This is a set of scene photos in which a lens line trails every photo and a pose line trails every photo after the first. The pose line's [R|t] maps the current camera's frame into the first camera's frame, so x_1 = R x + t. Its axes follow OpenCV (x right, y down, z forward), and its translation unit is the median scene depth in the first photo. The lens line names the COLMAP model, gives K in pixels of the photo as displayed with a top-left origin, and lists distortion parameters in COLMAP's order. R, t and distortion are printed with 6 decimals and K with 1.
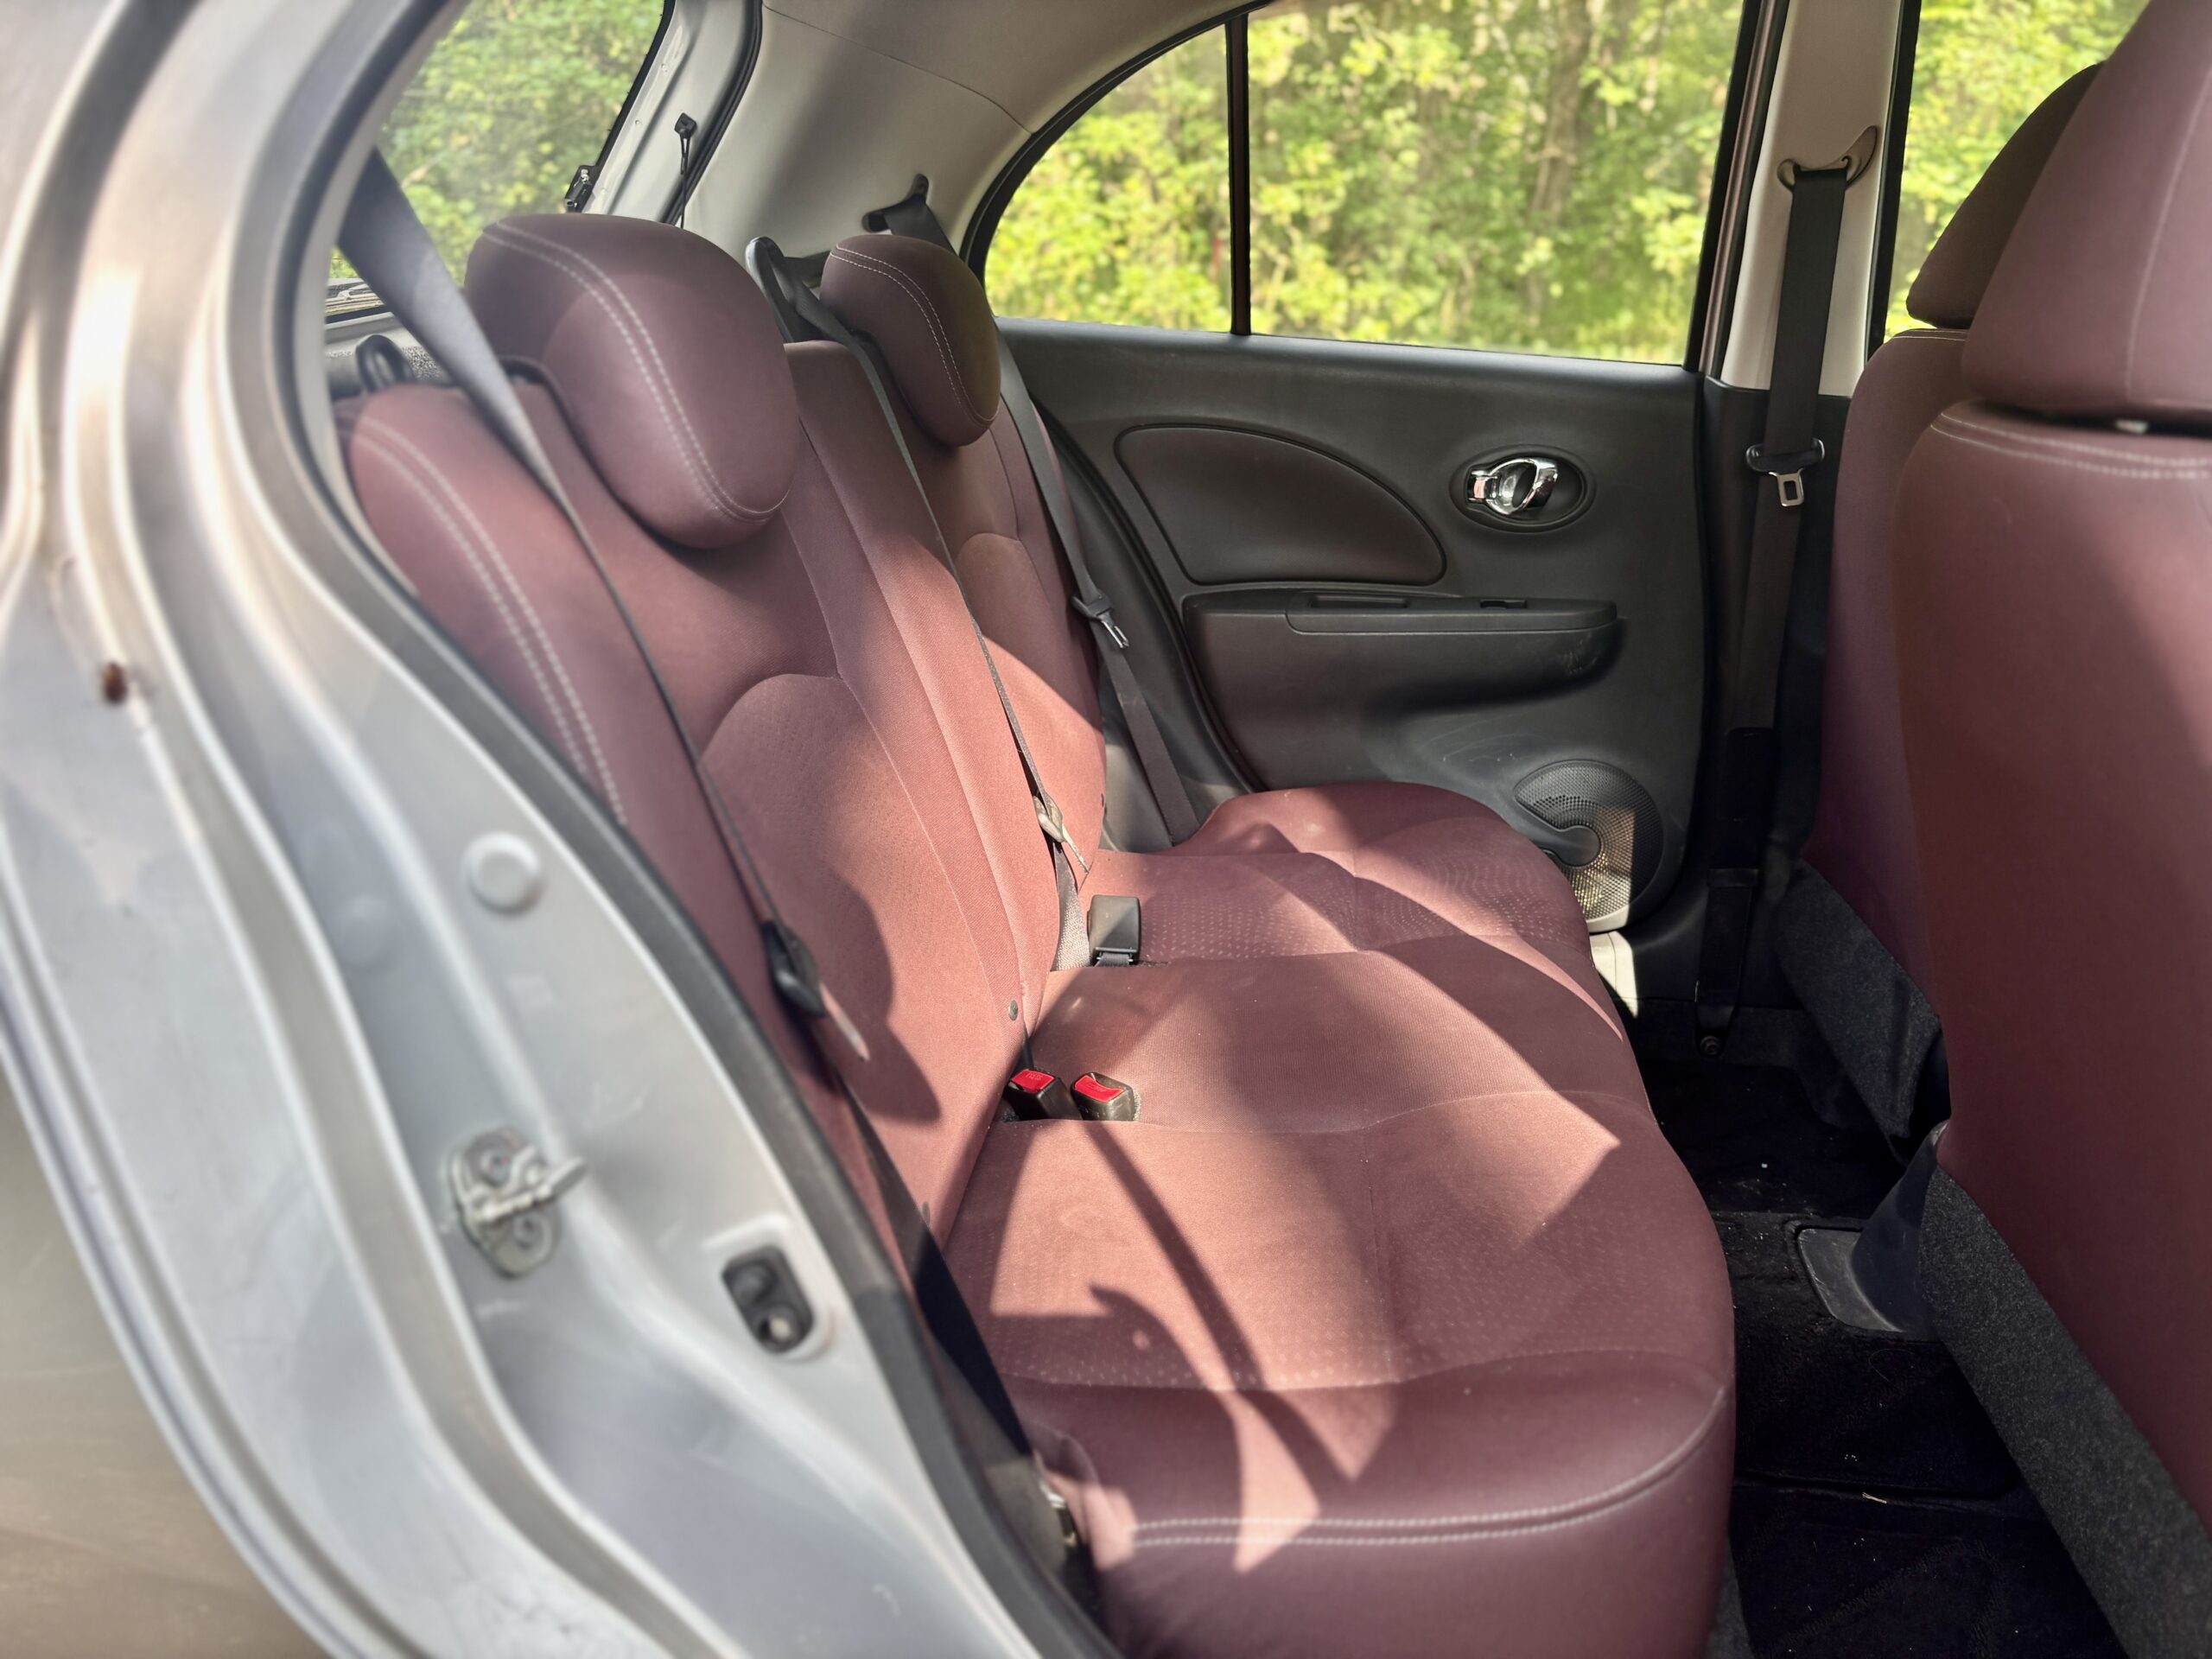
lens RADIAL K [[1666.6, 0, 1106.4], [0, 1666.6, 833.2], [0, 0, 1]] dist [0.009191, 0.008840]
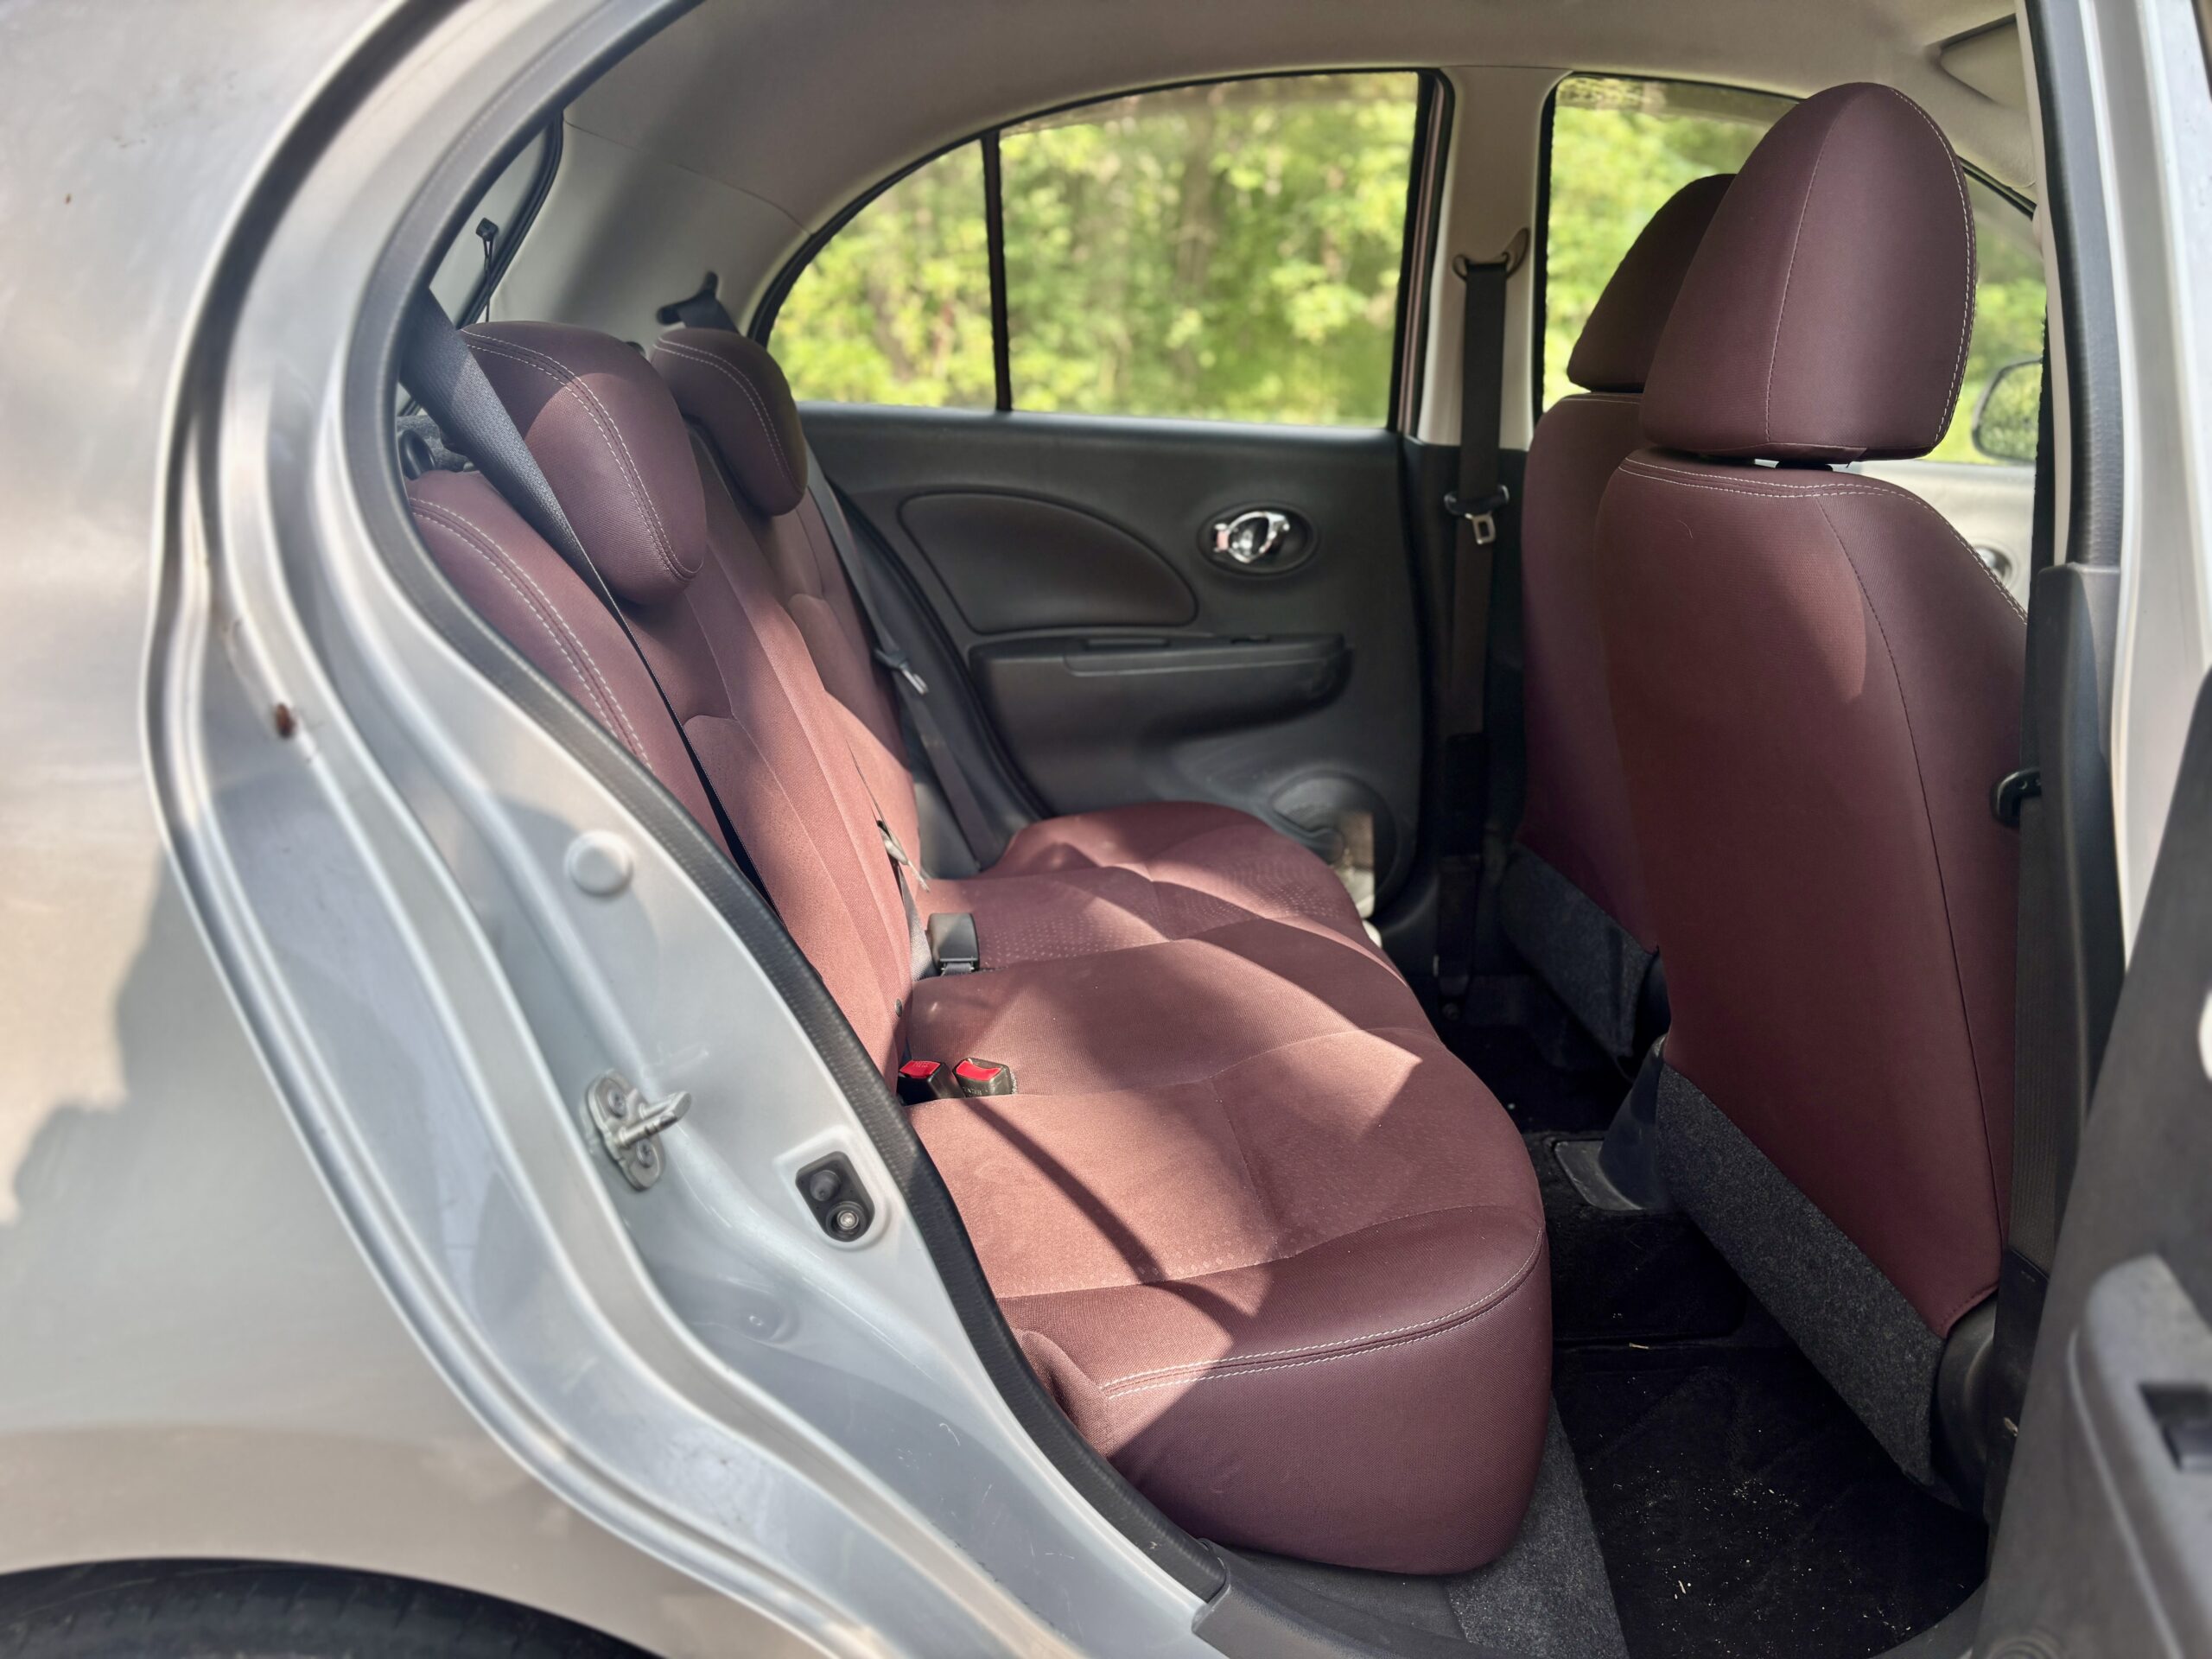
lens RADIAL K [[1673.9, 0, 1100.1], [0, 1673.9, 827.4], [0, 0, 1]] dist [0.125686, -0.343448]
pose [[0.979862, -0.069772, 0.187087, -0.096578], [0.078399, 0.996155, -0.039109, 0.030775], [-0.183639, 0.052988, 0.981565, -0.114614]]
